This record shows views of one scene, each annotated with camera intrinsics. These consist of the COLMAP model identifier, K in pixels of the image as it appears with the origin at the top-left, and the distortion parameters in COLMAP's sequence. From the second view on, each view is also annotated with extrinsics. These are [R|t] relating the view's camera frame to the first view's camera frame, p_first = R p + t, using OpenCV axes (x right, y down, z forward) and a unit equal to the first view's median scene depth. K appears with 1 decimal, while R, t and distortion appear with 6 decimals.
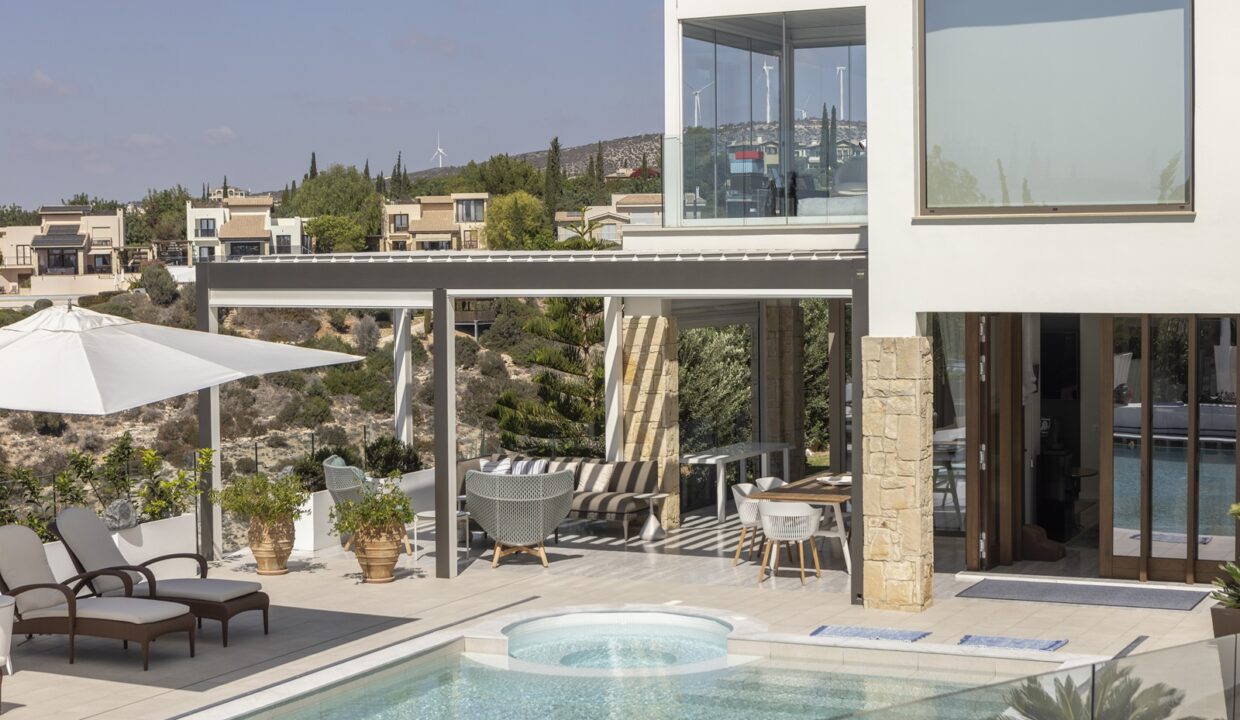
lens RADIAL K [[2134.4, 0, 620.0], [0, 2134.4, 360.0], [0, 0, 1]] dist [-0.007497, -0.070723]
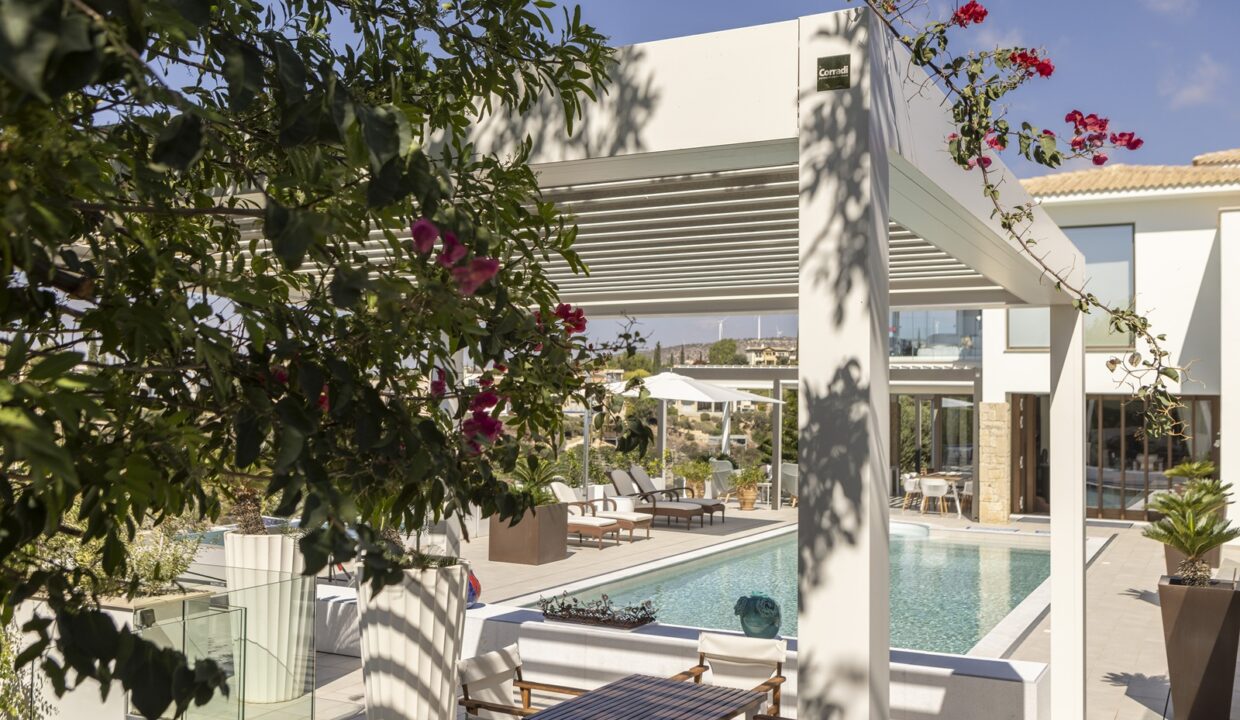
lens RADIAL K [[1148.8, 0, 620.0], [0, 1148.8, 360.0], [0, 0, 1]] dist [0.006256, 0.003636]
pose [[0.998327, 0.024124, -0.052555, -0.212958], [-0.028744, 0.995617, -0.088999, 0.066651], [0.050178, 0.090361, 0.994644, -0.249286]]
